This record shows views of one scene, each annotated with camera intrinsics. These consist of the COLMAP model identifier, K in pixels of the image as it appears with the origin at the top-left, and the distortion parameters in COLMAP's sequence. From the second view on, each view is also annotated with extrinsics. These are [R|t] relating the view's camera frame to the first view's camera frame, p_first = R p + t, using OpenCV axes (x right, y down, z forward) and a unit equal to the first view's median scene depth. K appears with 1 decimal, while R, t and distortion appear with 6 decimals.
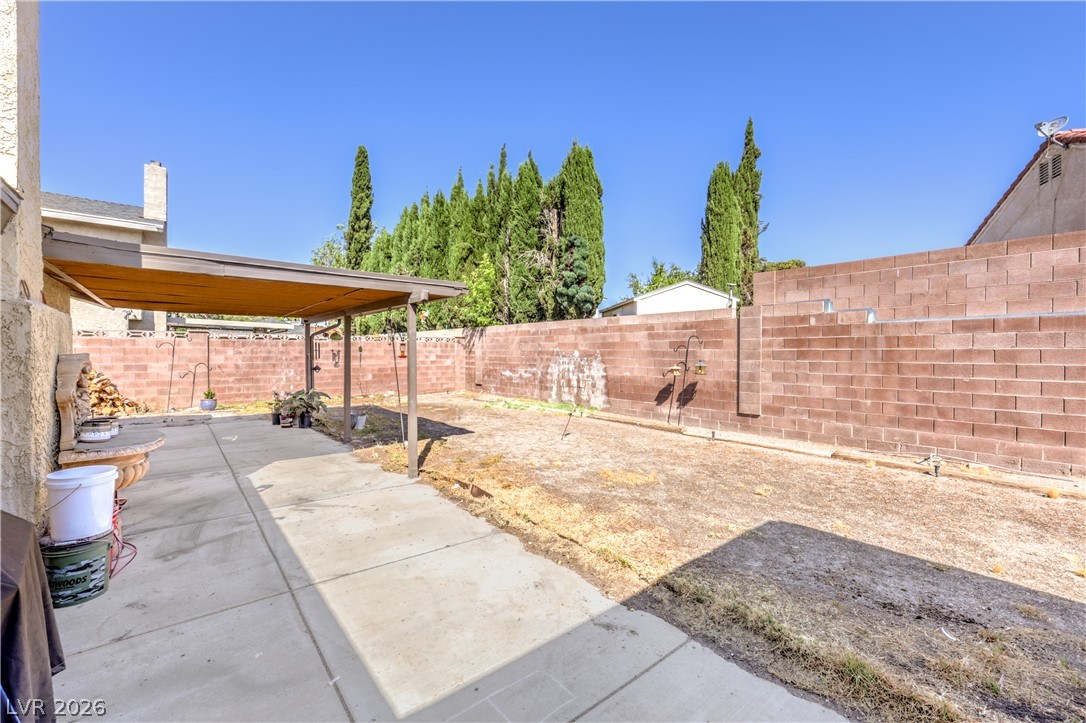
lens RADIAL K [[445.0, 0, 546.3], [0, 445.0, 358.2], [0, 0, 1]] dist [-0.000391, -0.000152]
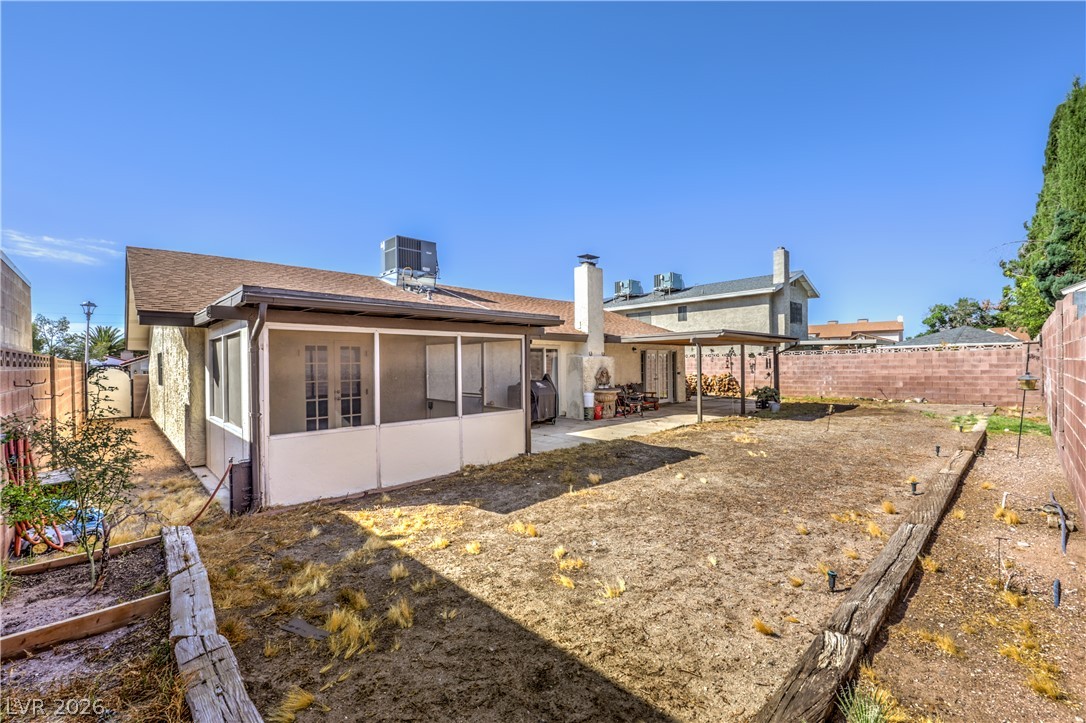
lens RADIAL K [[445.0, 0, 546.3], [0, 445.0, 358.2], [0, 0, 1]] dist [-0.000391, -0.000152]
pose [[0.055625, -0.016855, -0.998309, 0.665581], [0.005061, 0.999849, -0.016599, -0.009292], [0.998439, -0.004129, 0.055702, 0.047600]]
